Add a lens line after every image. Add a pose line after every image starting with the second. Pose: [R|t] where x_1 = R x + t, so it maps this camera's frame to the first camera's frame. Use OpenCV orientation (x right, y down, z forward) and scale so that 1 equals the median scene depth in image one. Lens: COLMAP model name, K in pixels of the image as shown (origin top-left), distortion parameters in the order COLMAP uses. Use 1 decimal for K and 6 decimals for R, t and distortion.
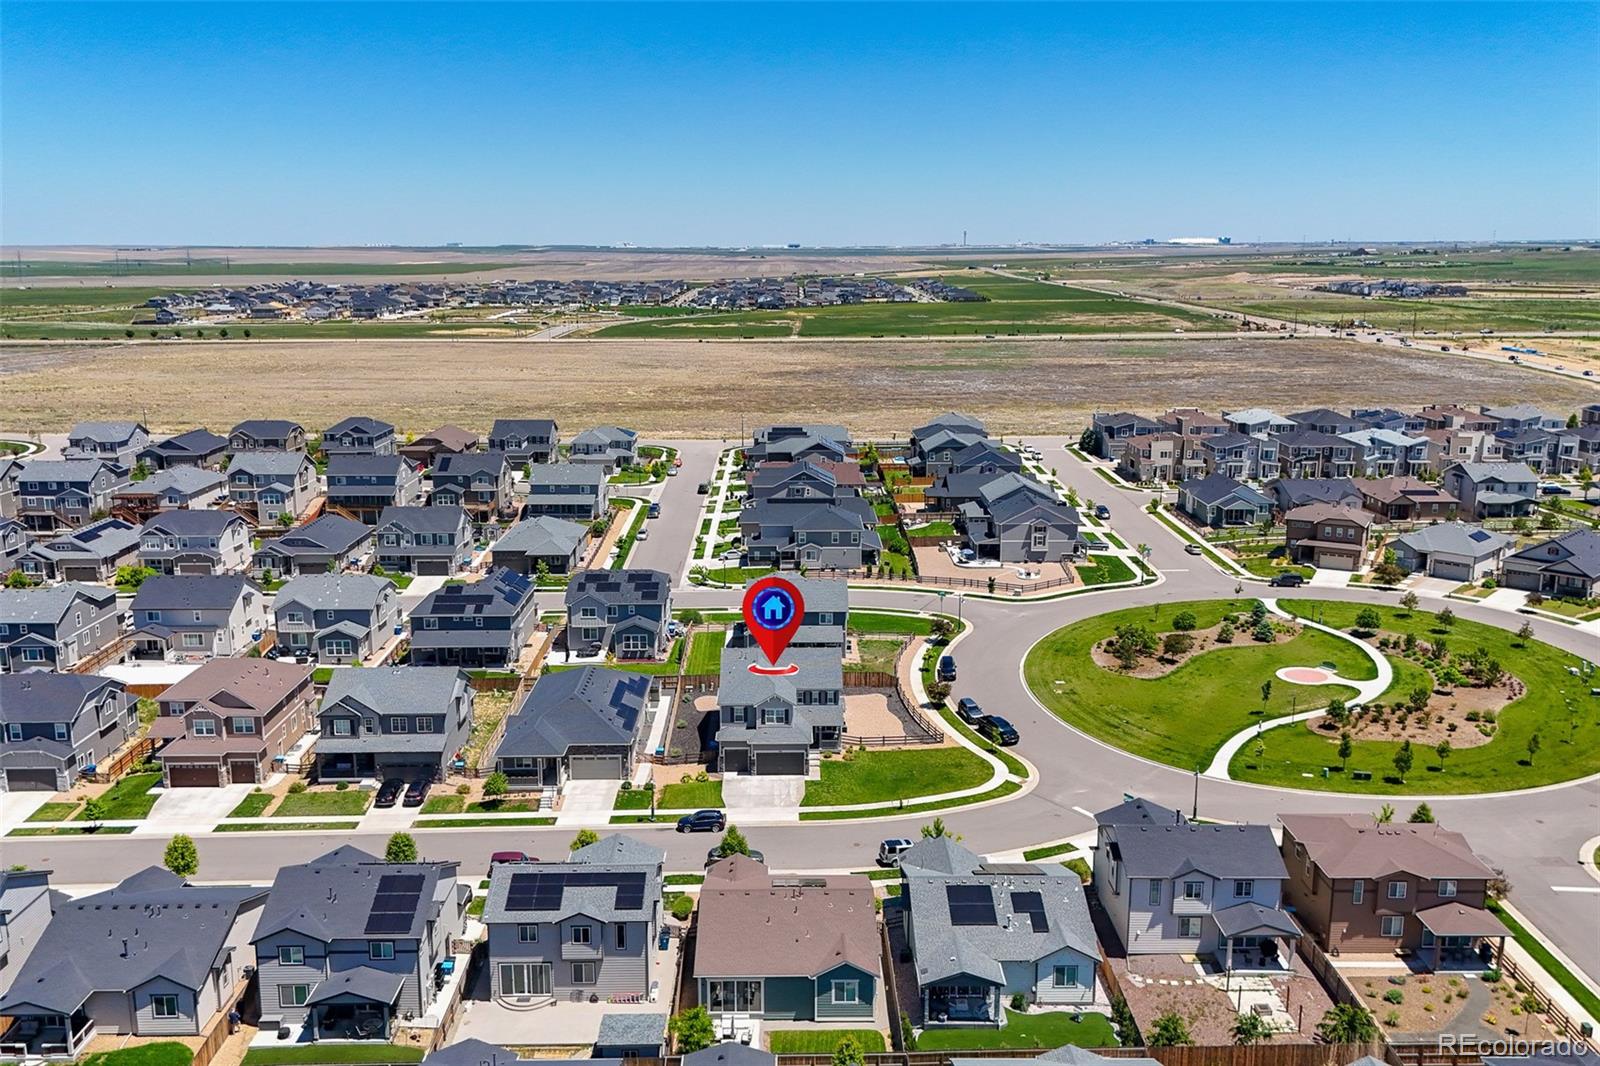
lens RADIAL K [[1398.4, 0, 800.0], [0, 1398.4, 533.0], [0, 0, 1]] dist [0.050869, -0.016378]
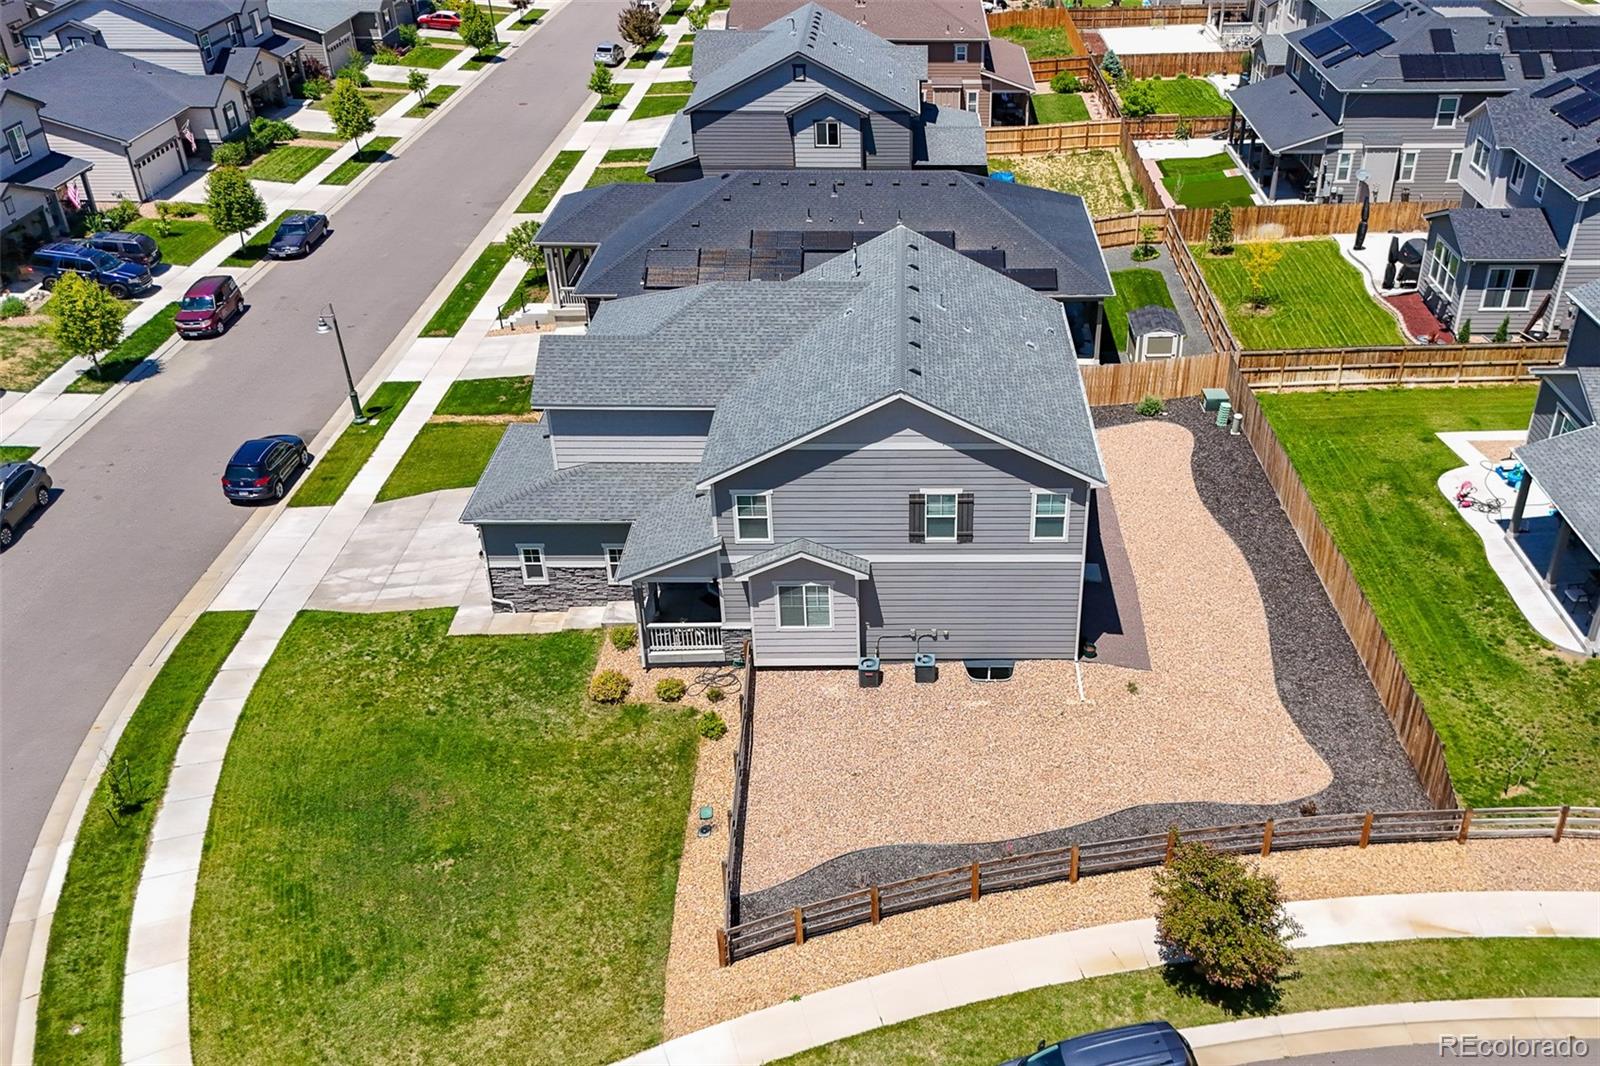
lens RADIAL K [[1399.2, 0, 902.2], [0, 1399.2, 534.1], [0, 0, 1]] dist [0.049915, 0.000811]
pose [[-0.011598, 0.521026, -0.853462, 0.237081], [-0.200379, 0.834995, 0.512476, -0.019930], [0.979650, 0.176959, 0.094719, 0.938769]]
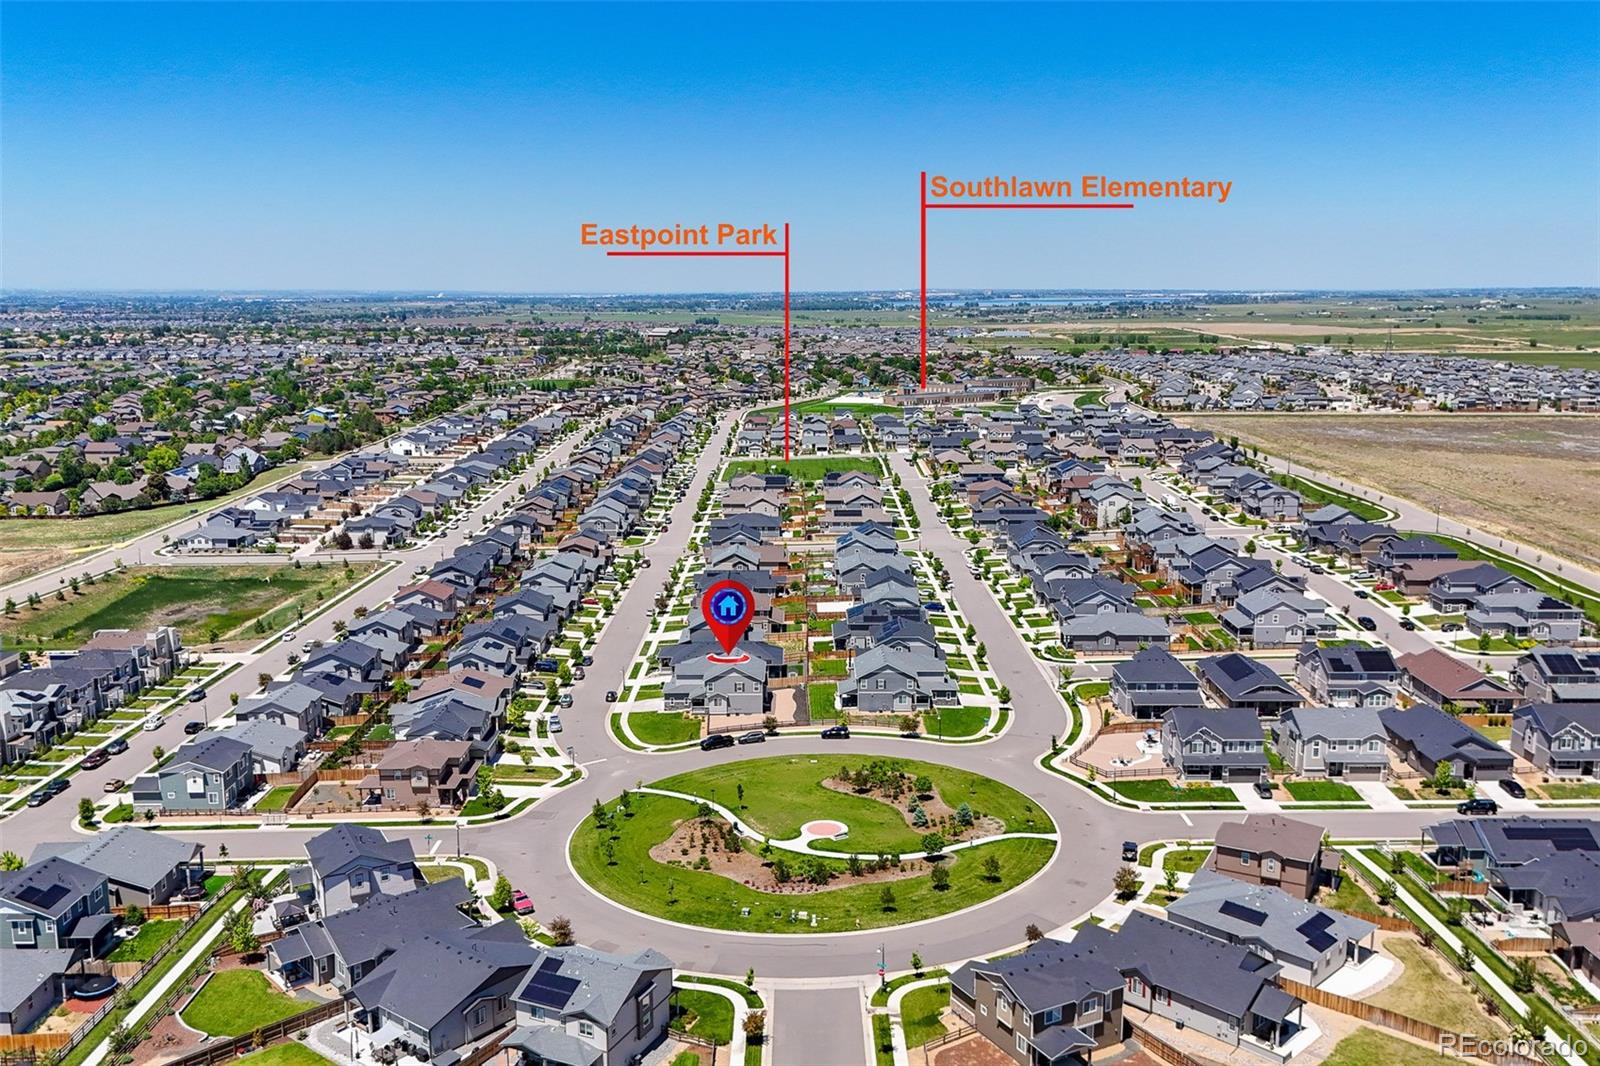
lens RADIAL K [[1398.4, 0, 800.0], [0, 1398.4, 533.0], [0, 0, 1]] dist [0.050869, -0.016378]
pose [[-0.009282, 0.180467, -0.983537, 1.567959], [-0.200531, 0.963263, 0.178639, -0.367397], [0.979643, 0.198888, 0.027248, 0.957173]]
